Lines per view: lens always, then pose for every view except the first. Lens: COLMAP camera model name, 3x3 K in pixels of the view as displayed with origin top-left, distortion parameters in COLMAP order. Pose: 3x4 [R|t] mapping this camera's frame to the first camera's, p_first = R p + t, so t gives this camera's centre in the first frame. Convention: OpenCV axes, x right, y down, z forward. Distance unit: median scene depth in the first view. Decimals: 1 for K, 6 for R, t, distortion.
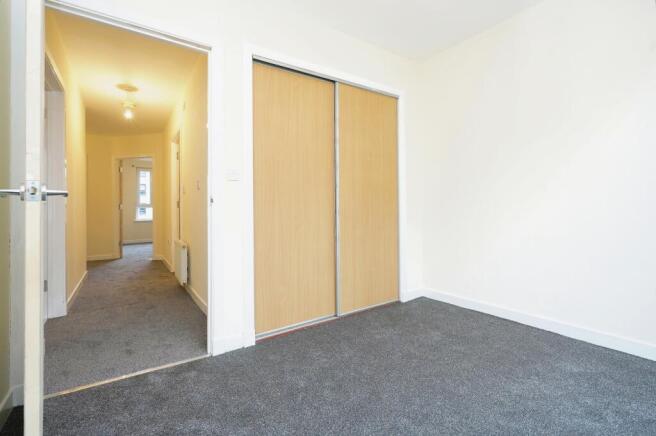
lens RADIAL K [[296.5, 0, 326.0], [0, 296.5, 205.8], [0, 0, 1]] dist [-0.001696, -0.000256]
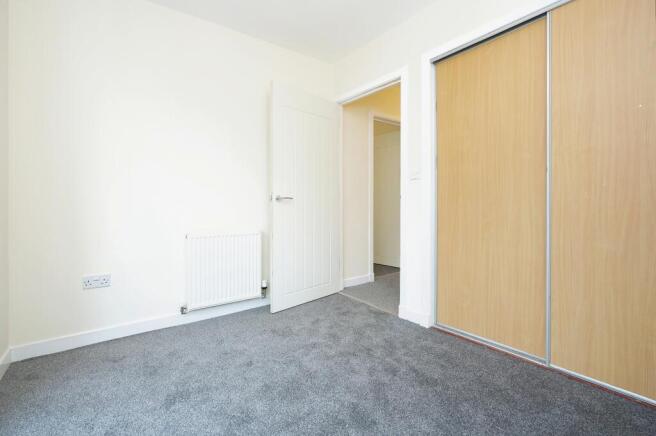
lens RADIAL K [[296.5, 0, 326.0], [0, 296.5, 205.8], [0, 0, 1]] dist [-0.001696, -0.000256]
pose [[0.056836, 0.007149, -0.998358, 0.822233], [0.011100, 0.999908, 0.007792, 0.006118], [0.998322, -0.011525, 0.056751, 0.567768]]
